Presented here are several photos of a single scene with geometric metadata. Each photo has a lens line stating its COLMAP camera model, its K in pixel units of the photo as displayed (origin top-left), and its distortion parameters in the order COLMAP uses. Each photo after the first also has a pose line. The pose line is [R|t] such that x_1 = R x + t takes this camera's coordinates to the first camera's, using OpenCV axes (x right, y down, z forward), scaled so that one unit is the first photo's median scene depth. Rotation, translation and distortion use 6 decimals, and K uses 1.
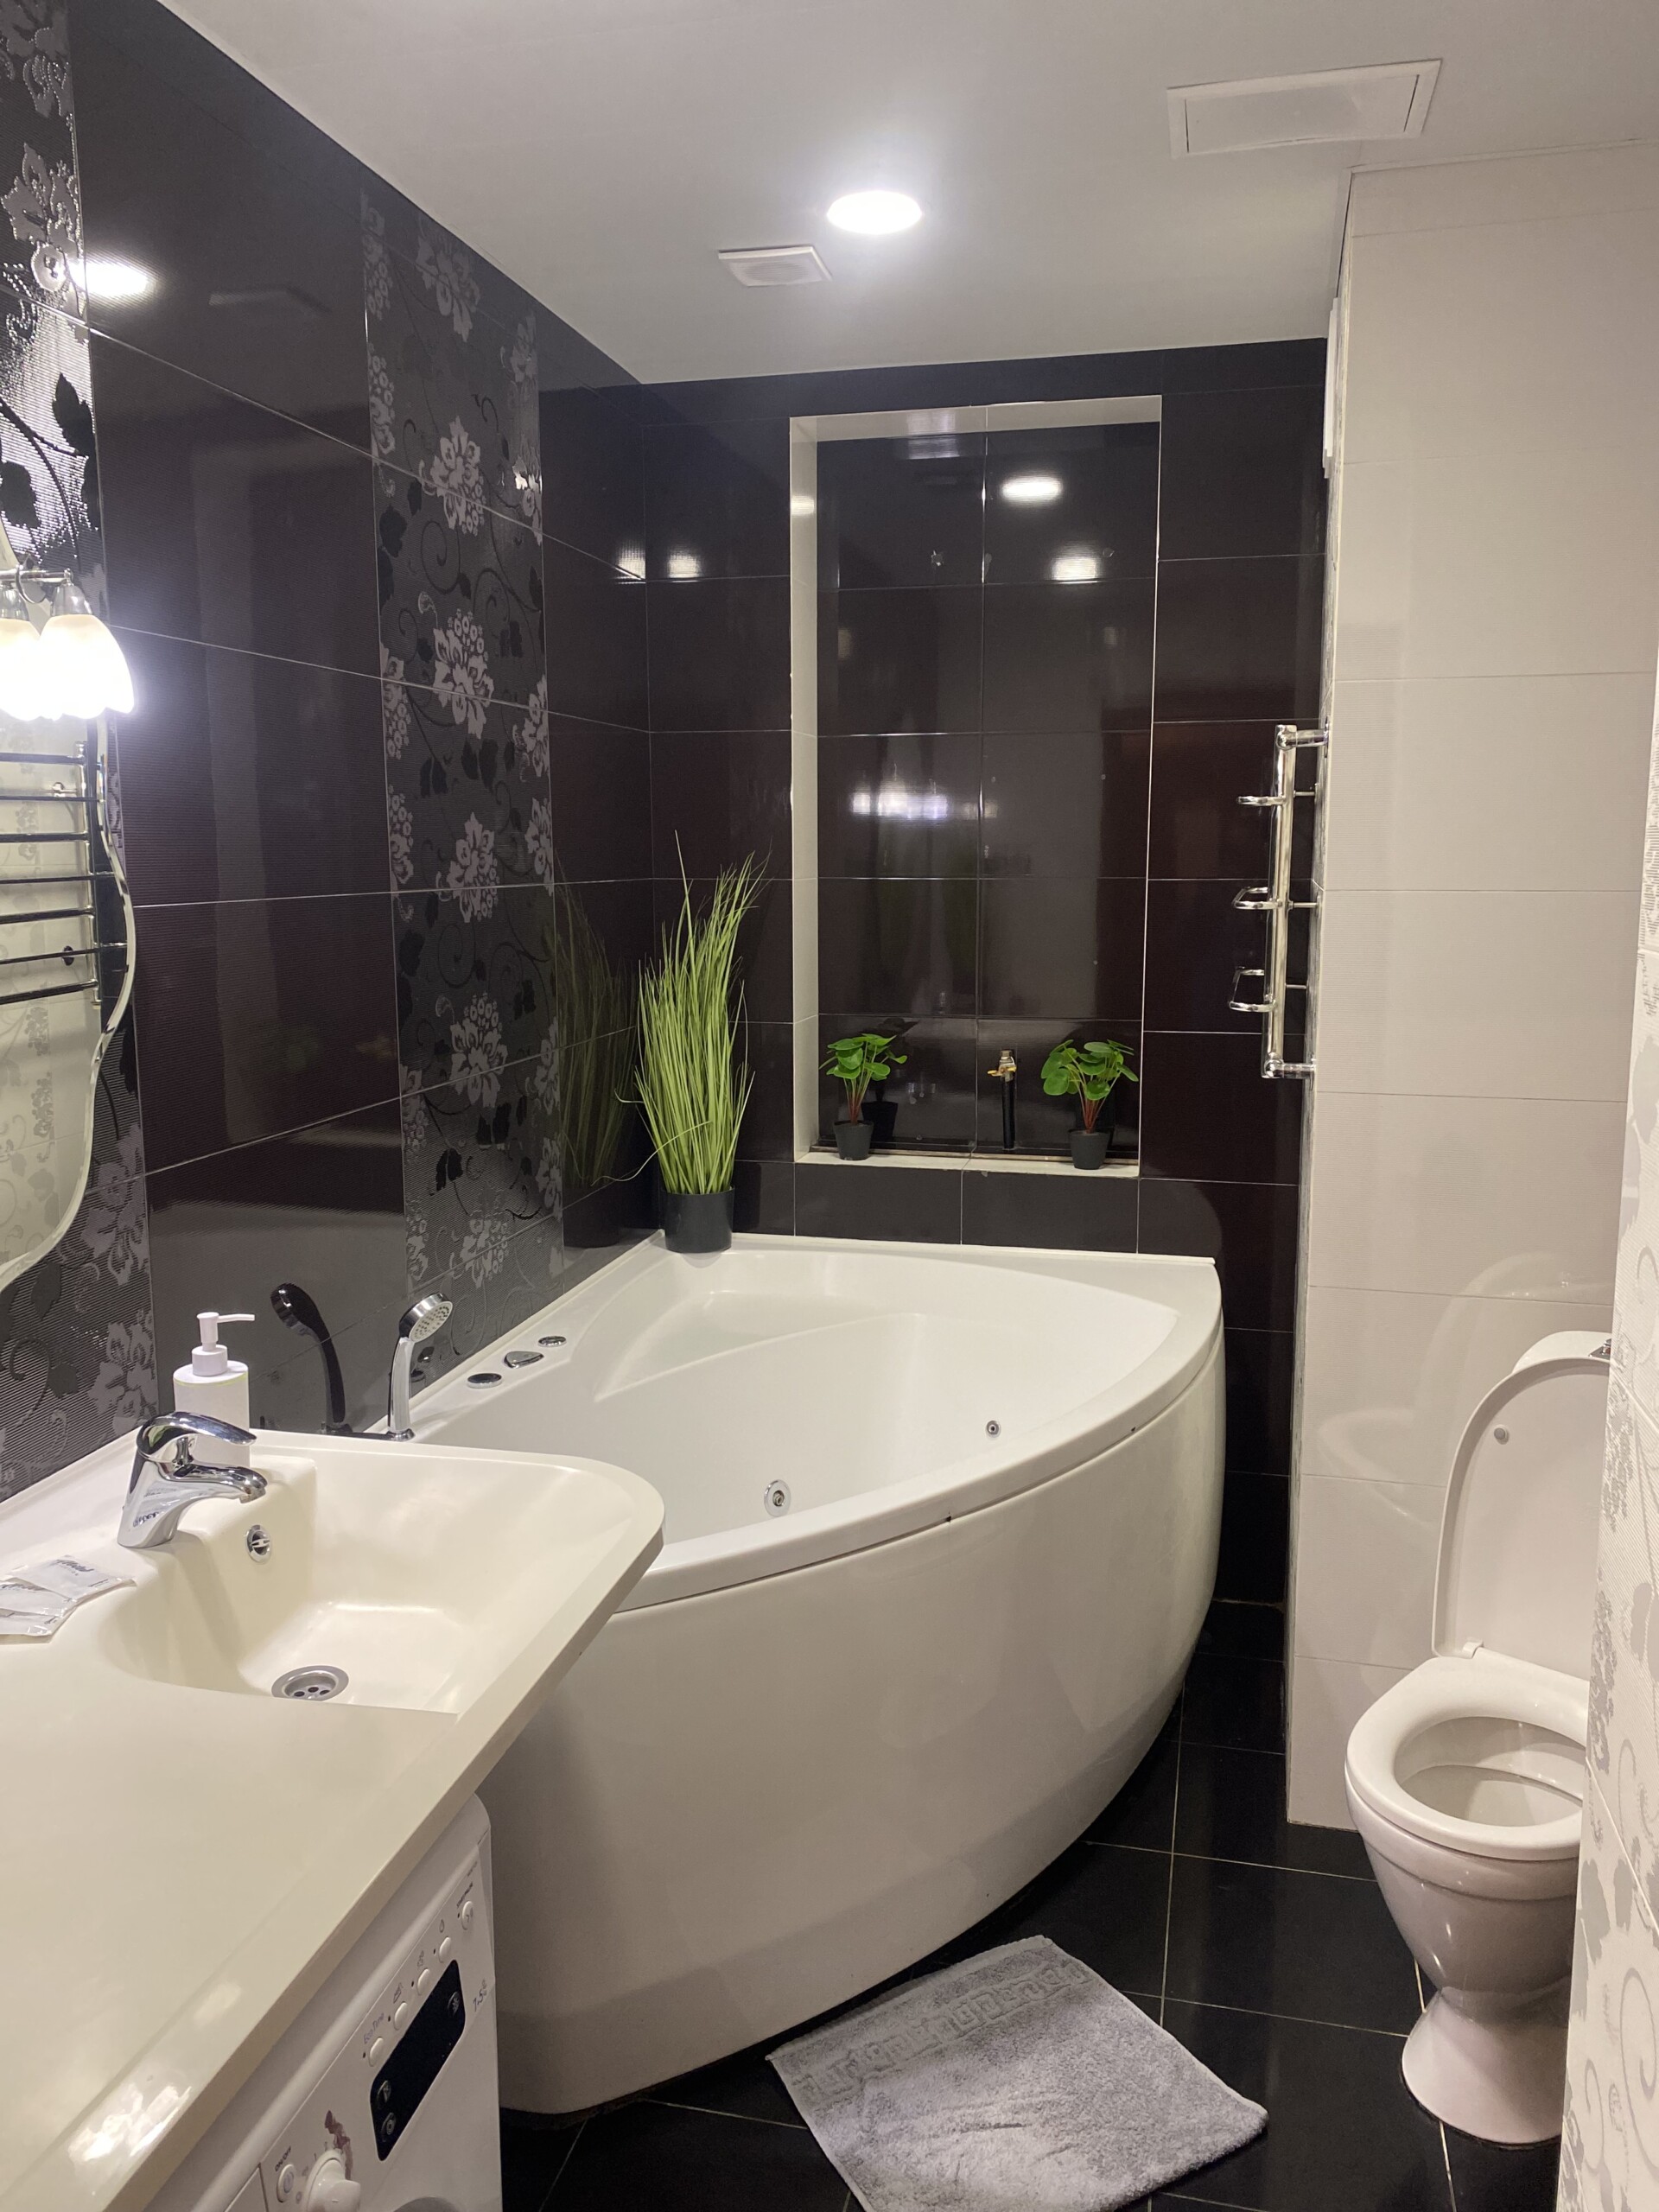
lens RADIAL K [[1666.5, 0, 829.5], [0, 1666.5, 1106.0], [0, 0, 1]] dist [0.108087, -0.223028]
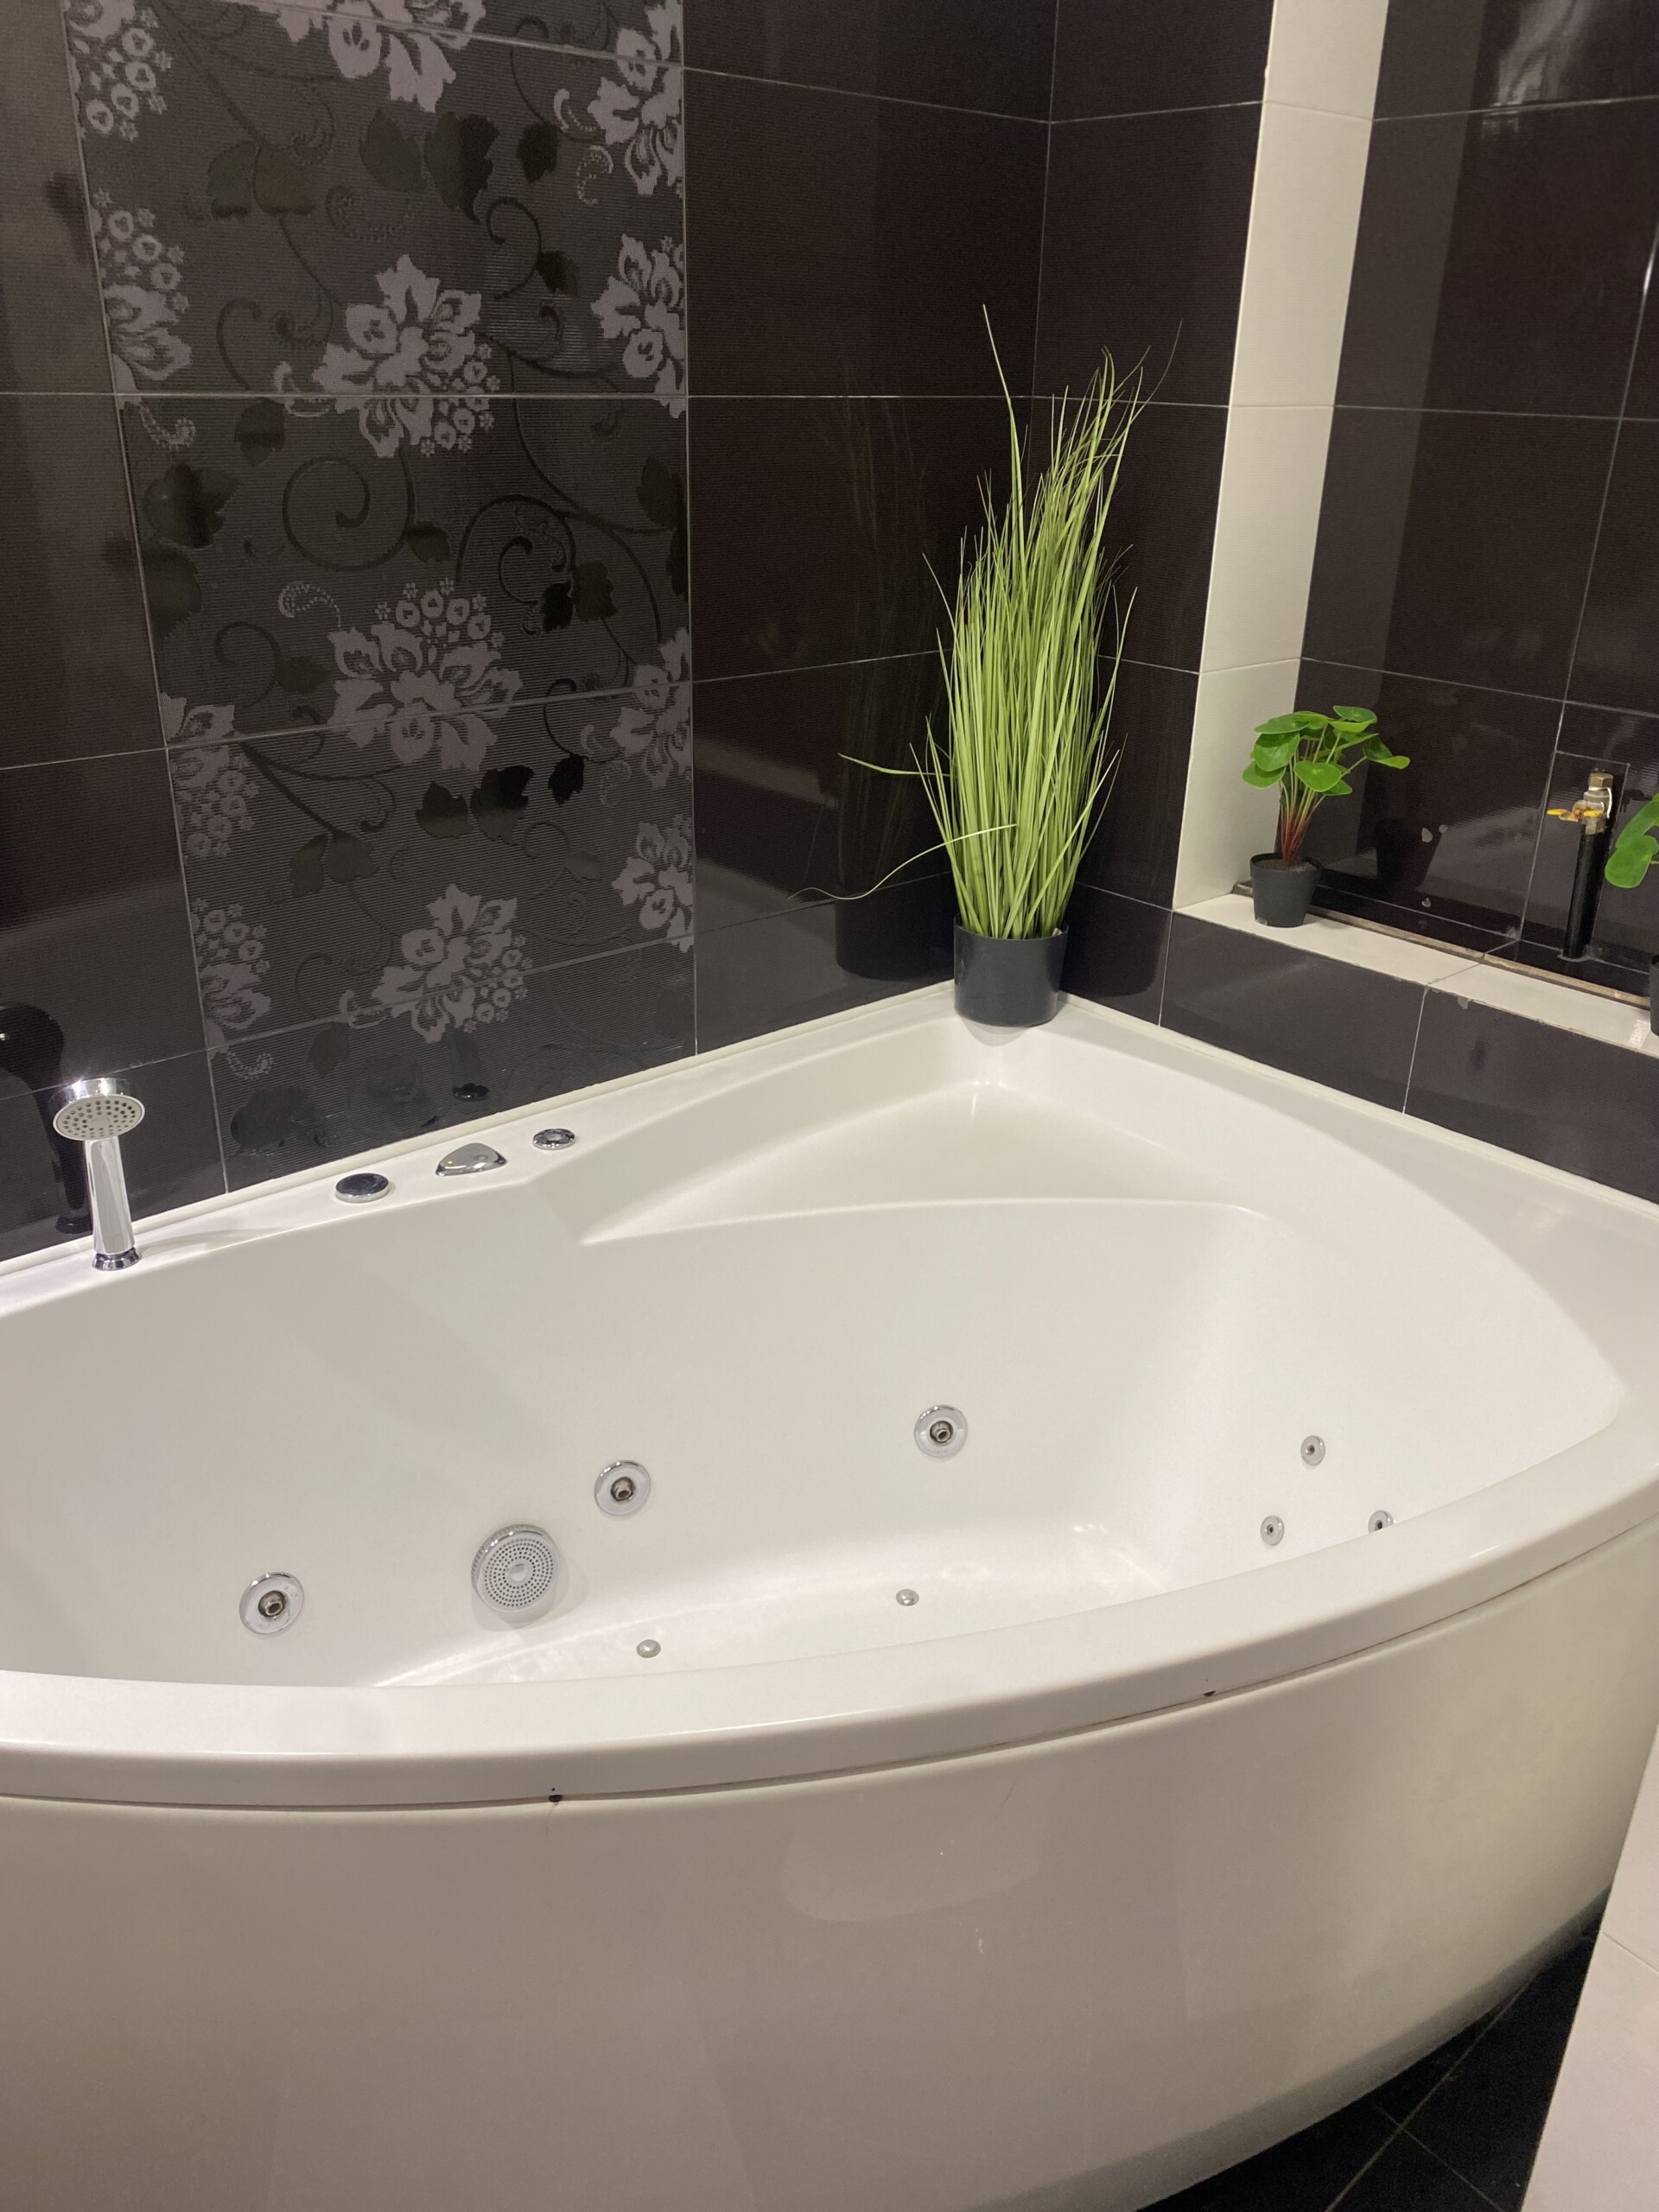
lens RADIAL K [[1723.9, 0, 833.6], [0, 1723.9, 1083.8], [0, 0, 1]] dist [0.033852, -0.004424]
pose [[0.816698, 0.245101, -0.522427, 0.276529], [-0.111676, 0.955332, 0.273623, -0.079244], [0.566157, -0.165125, 0.807589, 0.529208]]
